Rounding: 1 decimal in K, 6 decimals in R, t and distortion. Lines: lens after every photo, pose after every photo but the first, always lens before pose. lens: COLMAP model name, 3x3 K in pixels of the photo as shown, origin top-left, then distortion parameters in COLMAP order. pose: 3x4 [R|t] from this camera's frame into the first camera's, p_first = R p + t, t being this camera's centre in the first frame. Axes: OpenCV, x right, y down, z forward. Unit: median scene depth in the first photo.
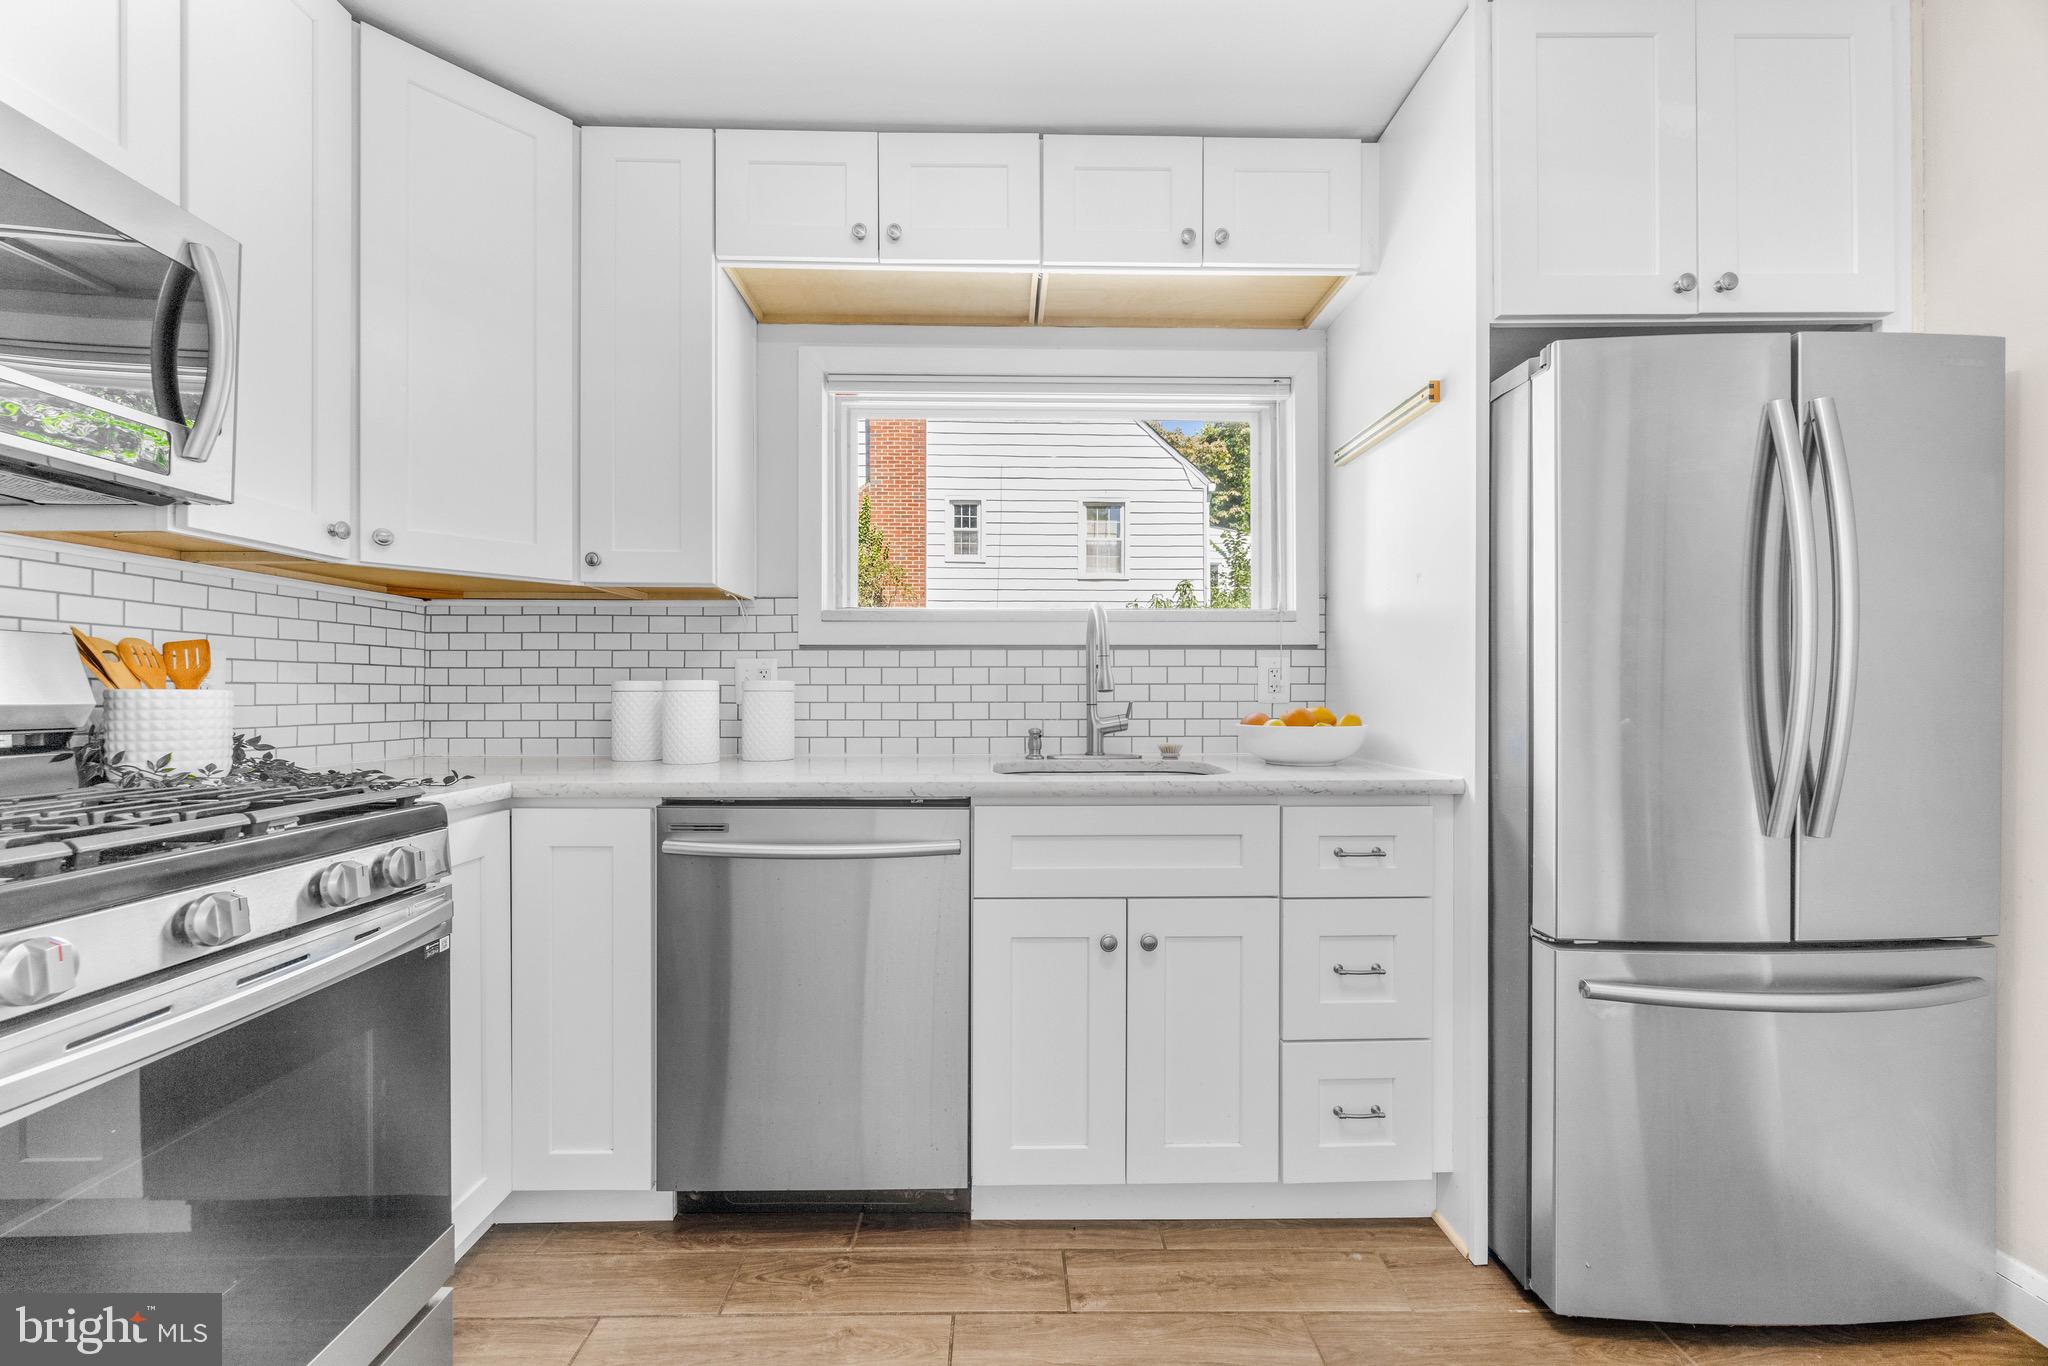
lens RADIAL K [[774.7, 0, 1020.5], [0, 774.7, 693.9], [0, 0, 1]] dist [-0.004202, 0.000928]
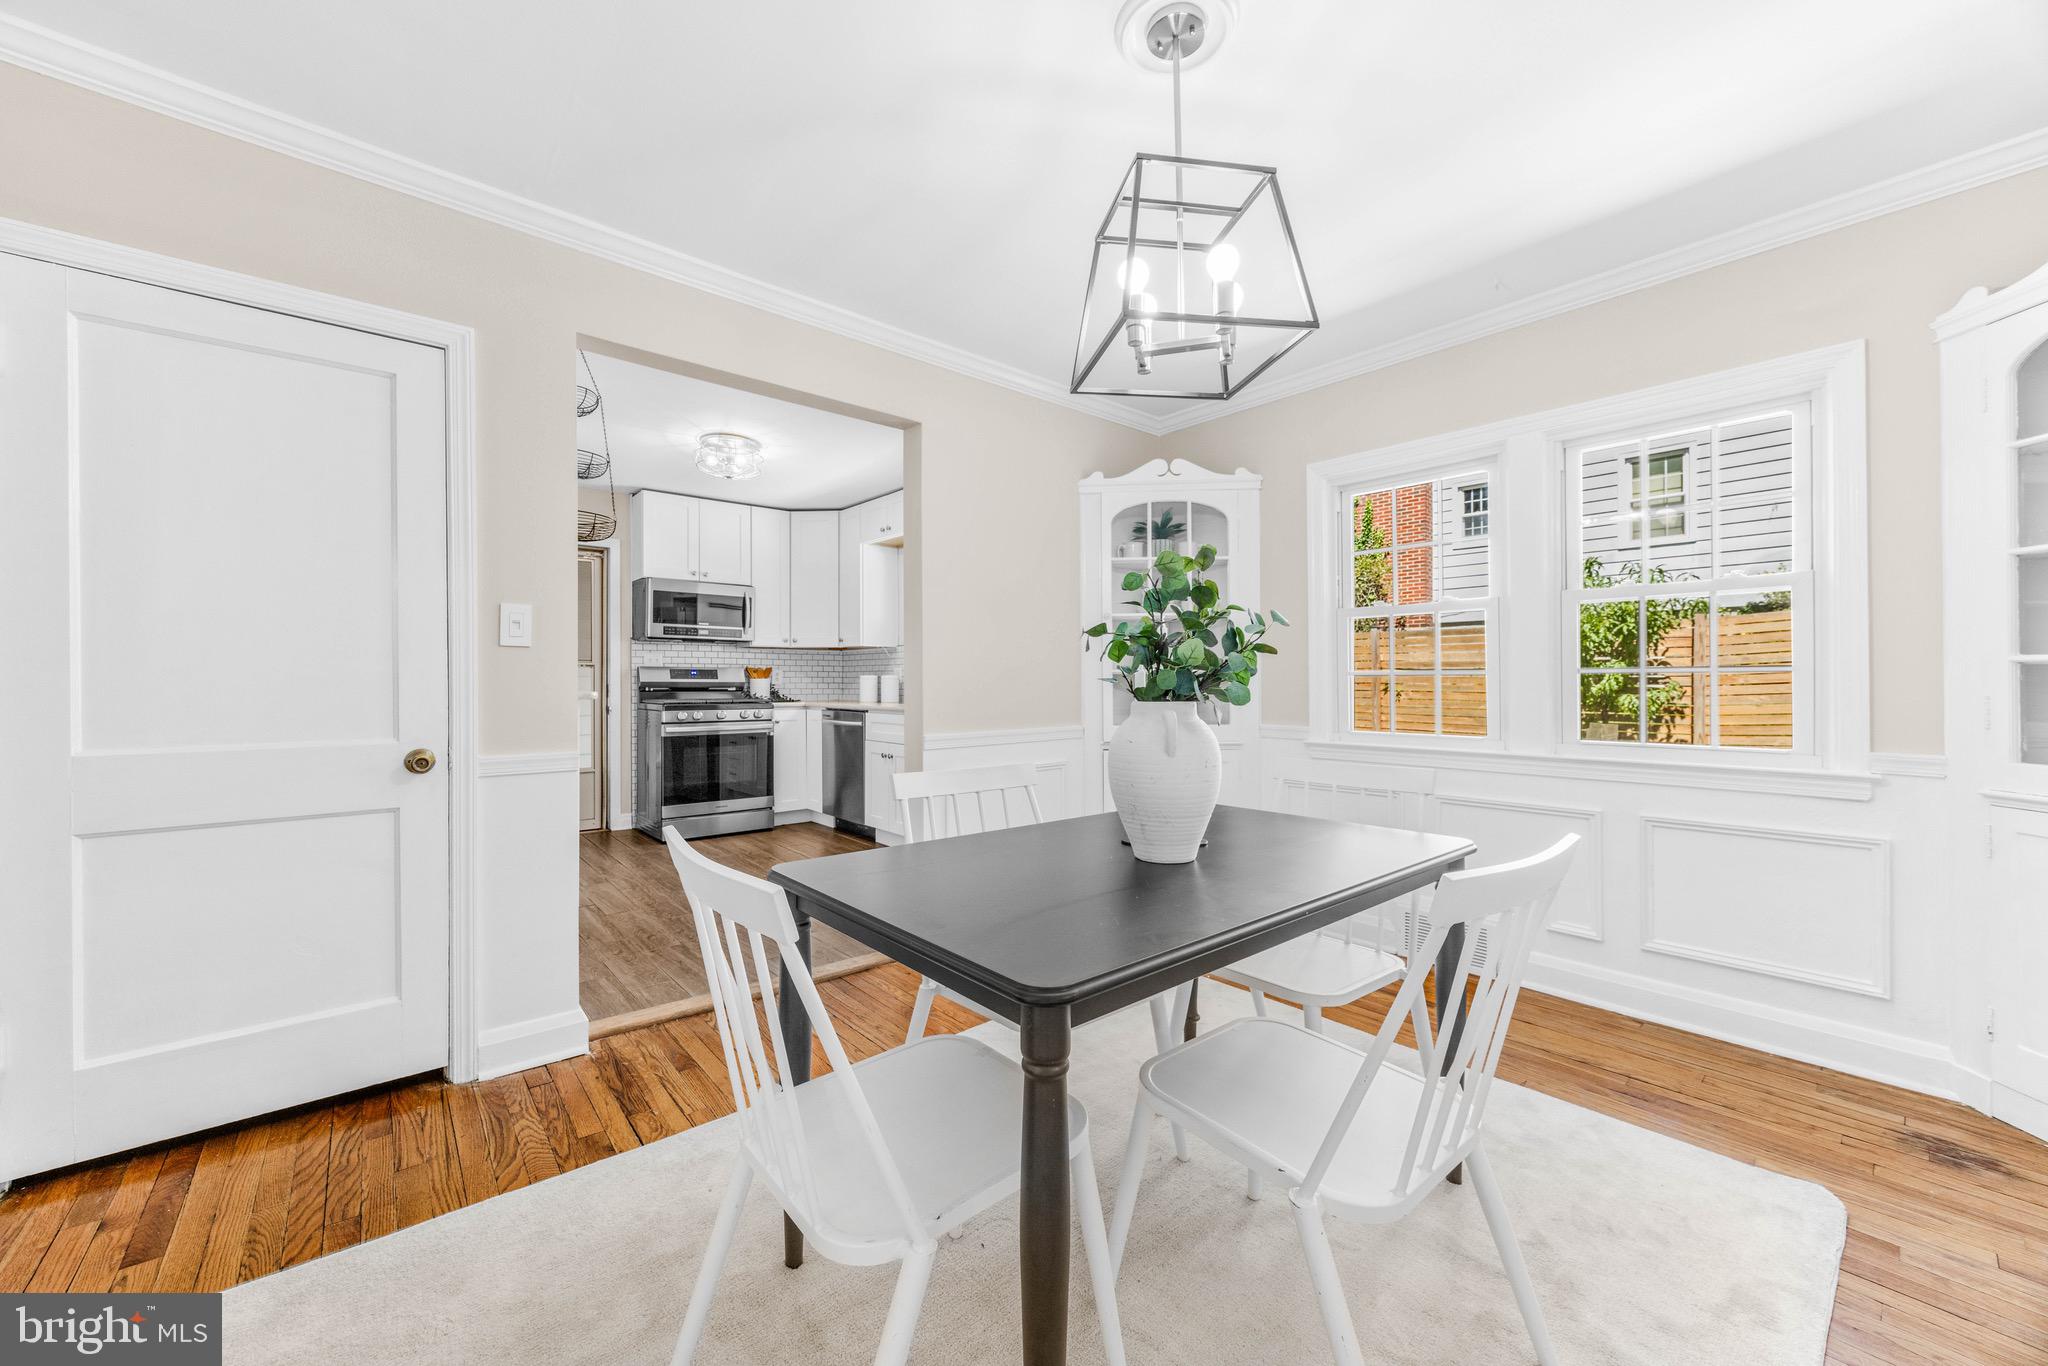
lens RADIAL K [[774.7, 0, 1025.7], [0, 774.7, 677.6], [0, 0, 1]] dist [-0.004202, 0.000928]
pose [[0.638066, -0.002925, -0.769976, 2.769265], [-0.000748, 0.999990, -0.004418, 0.004866], [0.769981, 0.003395, 0.638057, -0.578498]]
